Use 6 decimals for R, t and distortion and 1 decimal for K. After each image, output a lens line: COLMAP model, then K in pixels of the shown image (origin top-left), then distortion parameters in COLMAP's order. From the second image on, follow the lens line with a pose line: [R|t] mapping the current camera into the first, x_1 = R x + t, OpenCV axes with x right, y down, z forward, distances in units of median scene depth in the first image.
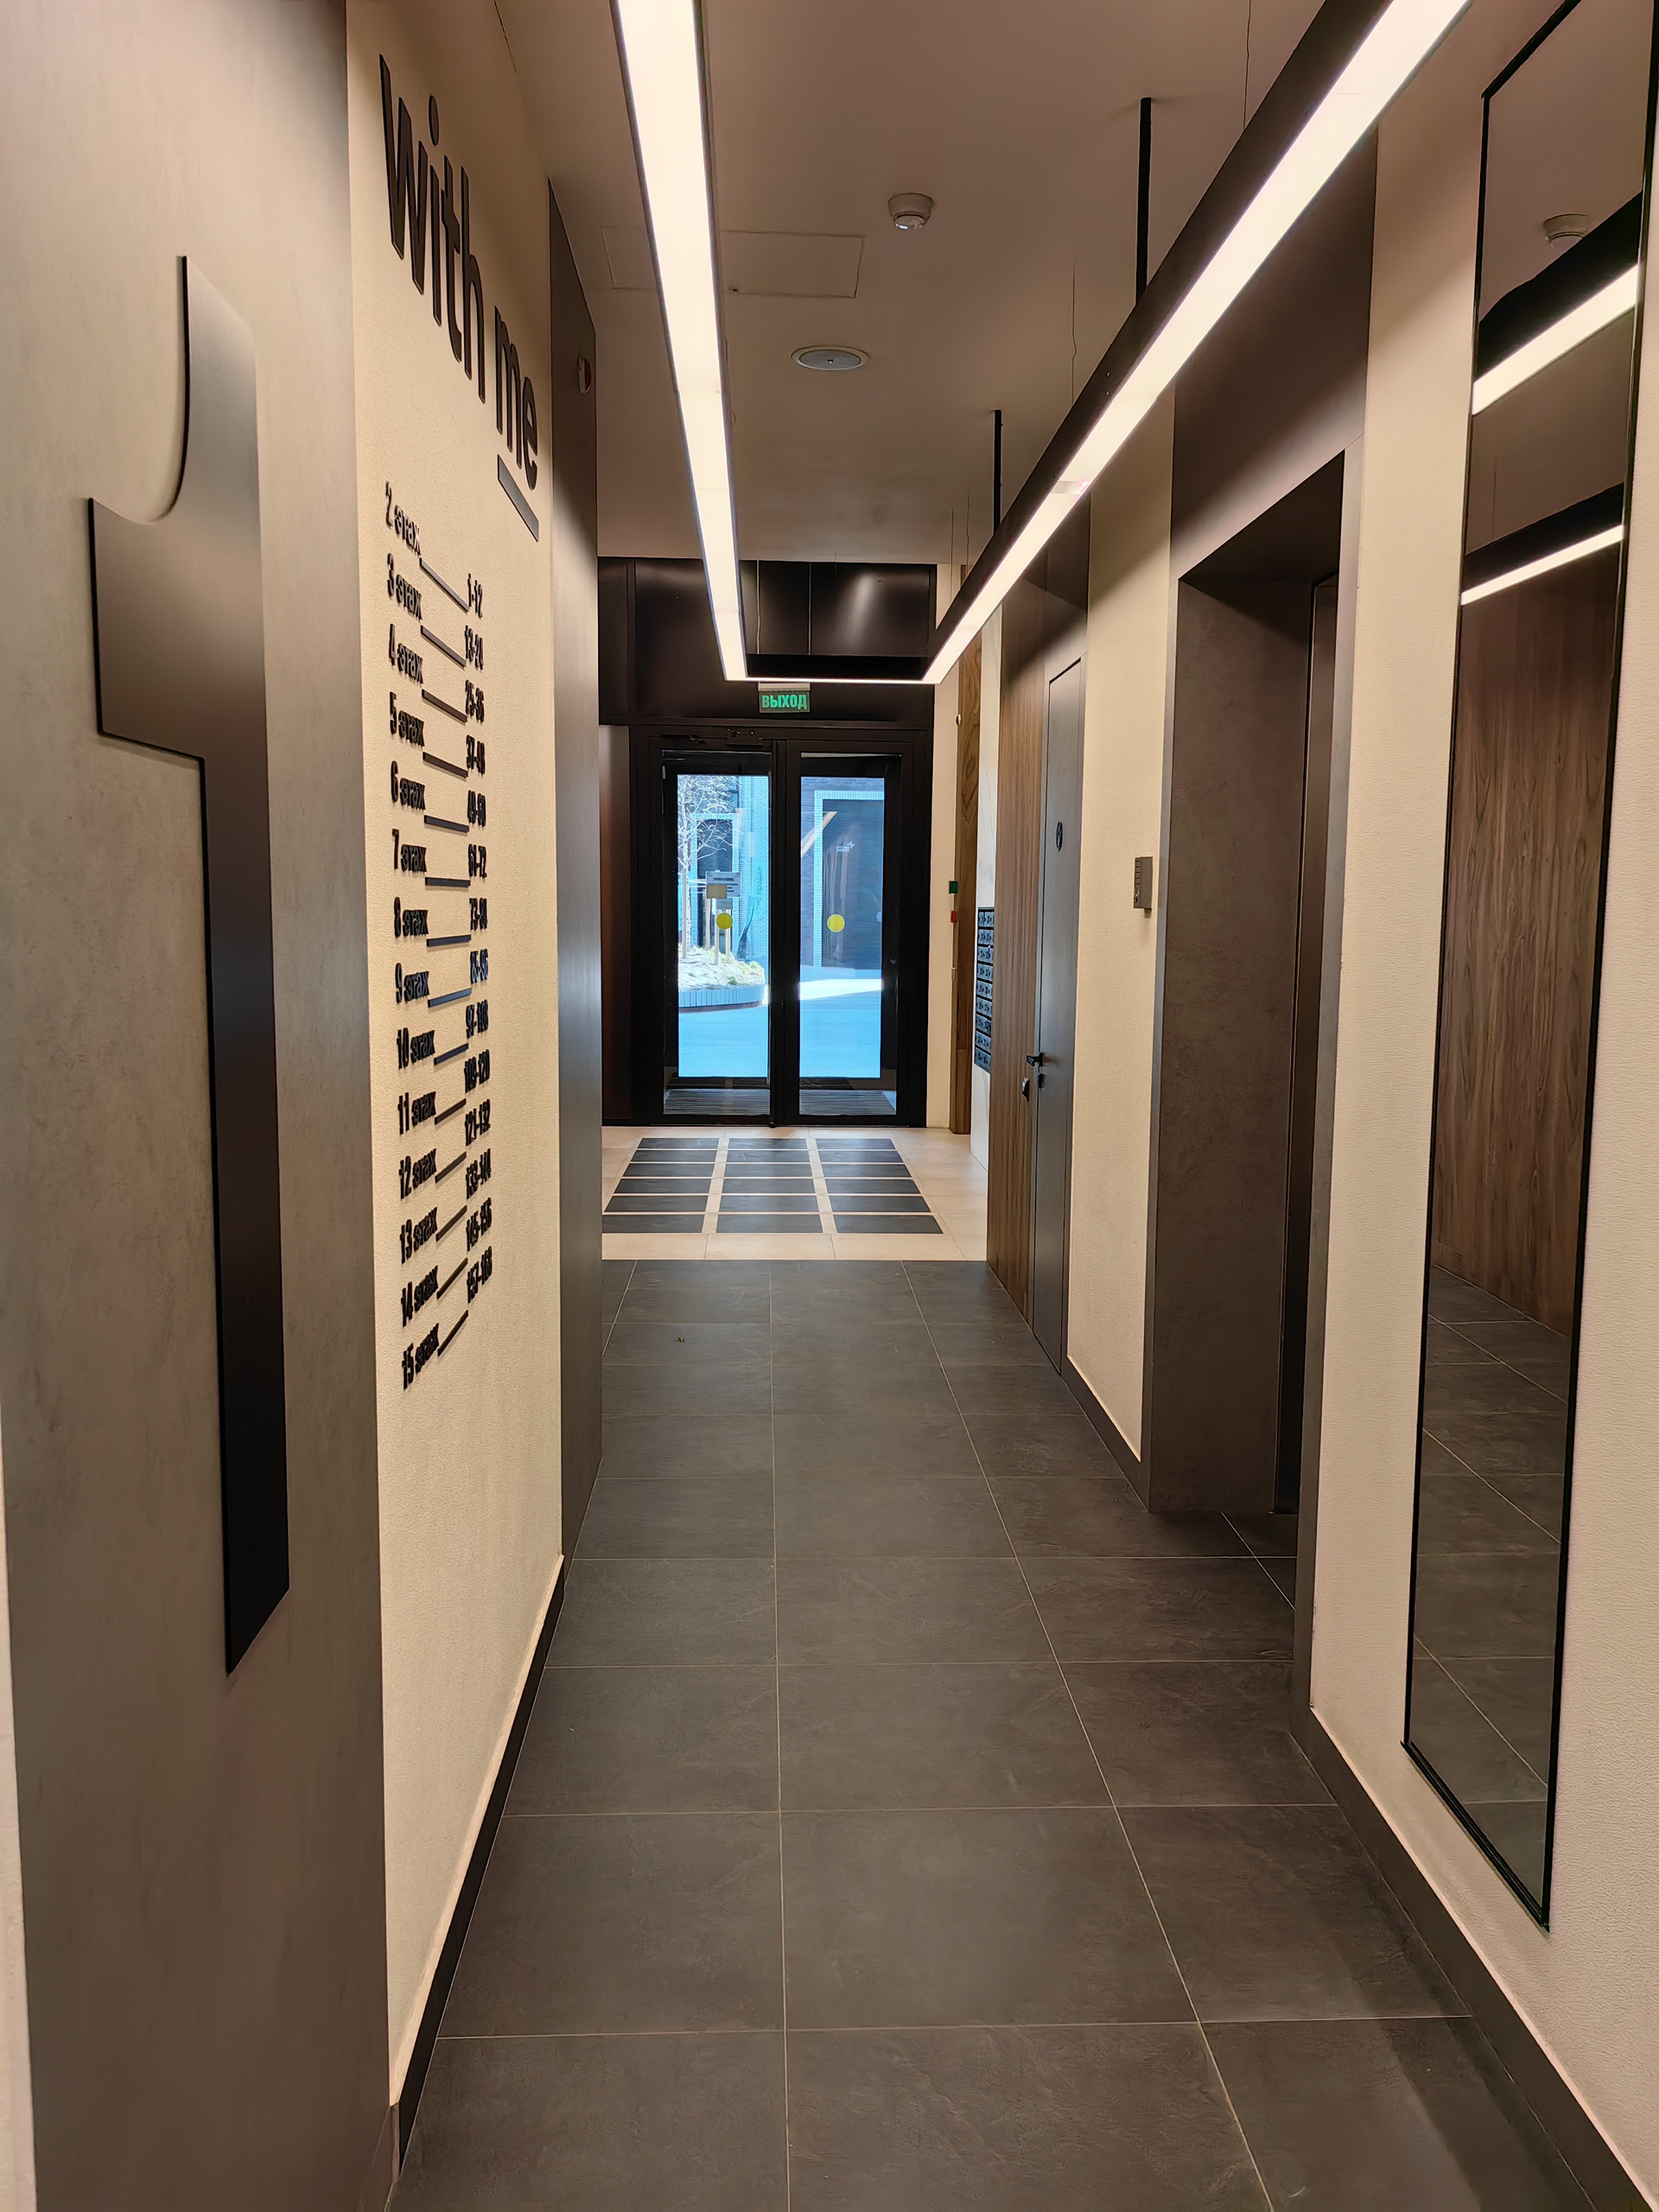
lens RADIAL K [[1750.9, 0, 829.5], [0, 1750.9, 1106.0], [0, 0, 1]] dist [0.278919, -0.000155]
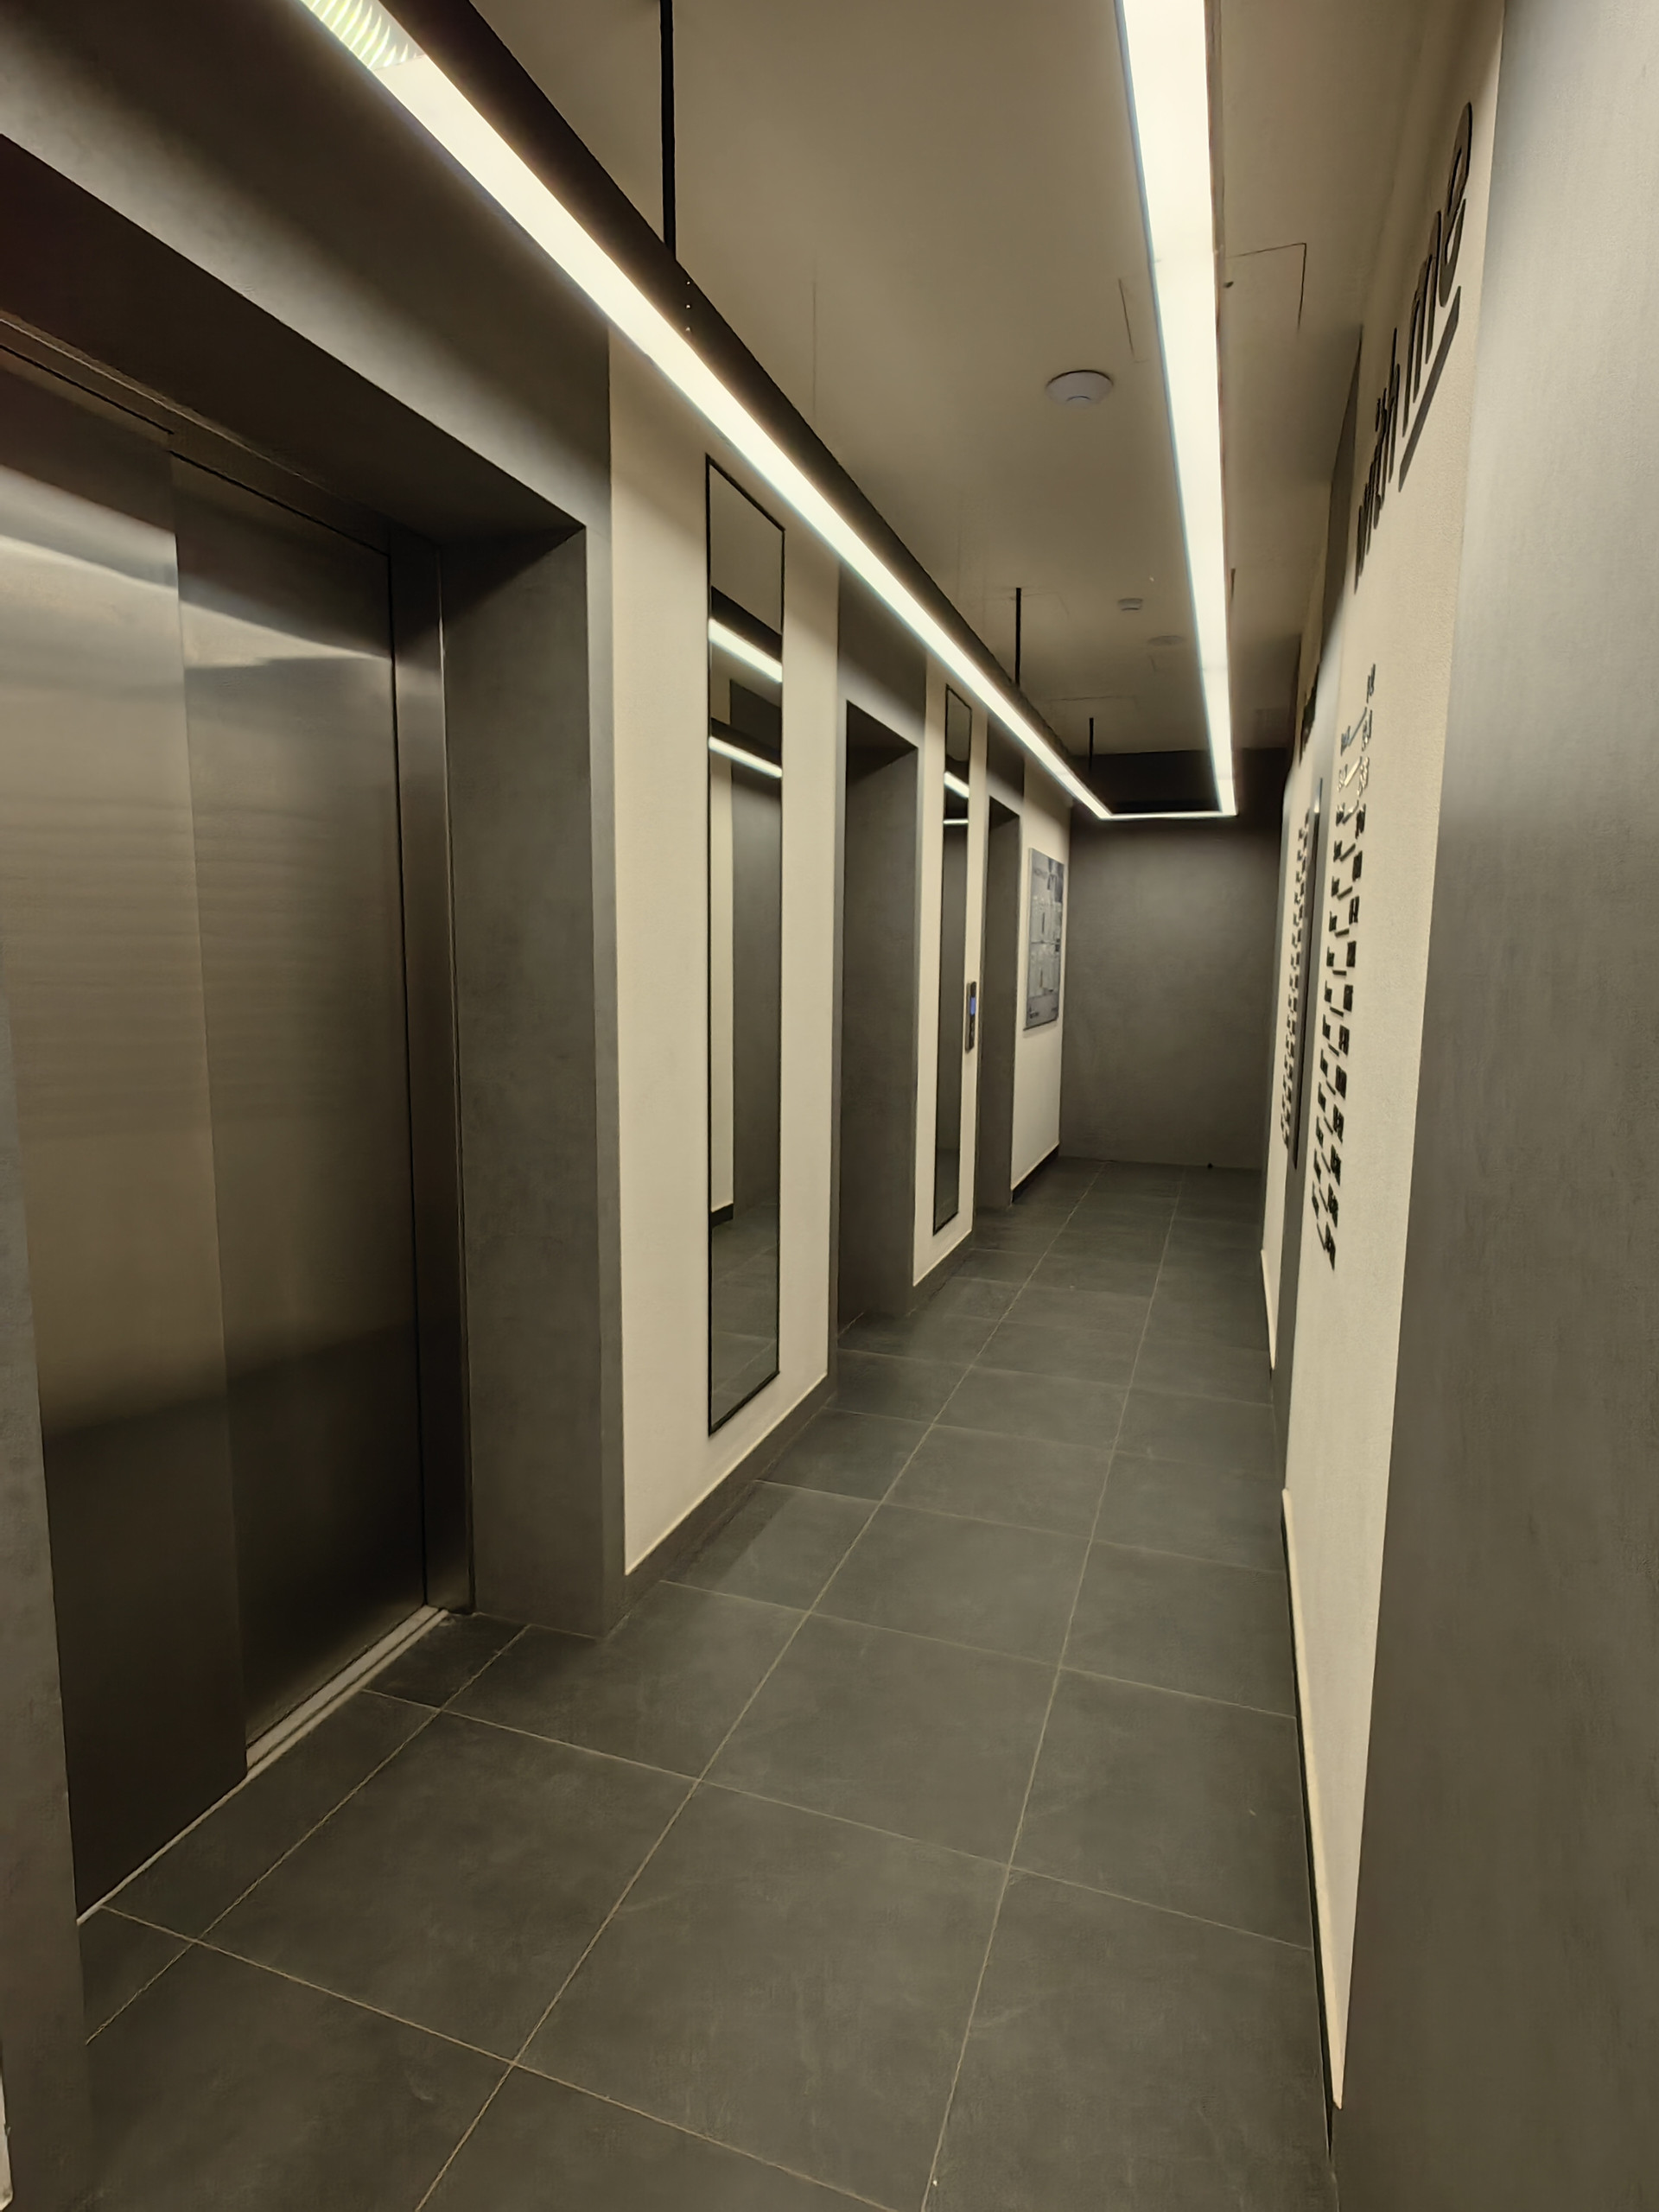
lens RADIAL K [[1163.9, 0, 829.5], [0, 1163.9, 1106.0], [0, 0, 1]] dist [-0.001036, 0.000016]
pose [[-0.930910, -0.071410, 0.358201, -0.148091], [0.015772, 0.971928, 0.234750, -0.193244], [-0.364909, 0.224181, -0.903651, 1.803028]]
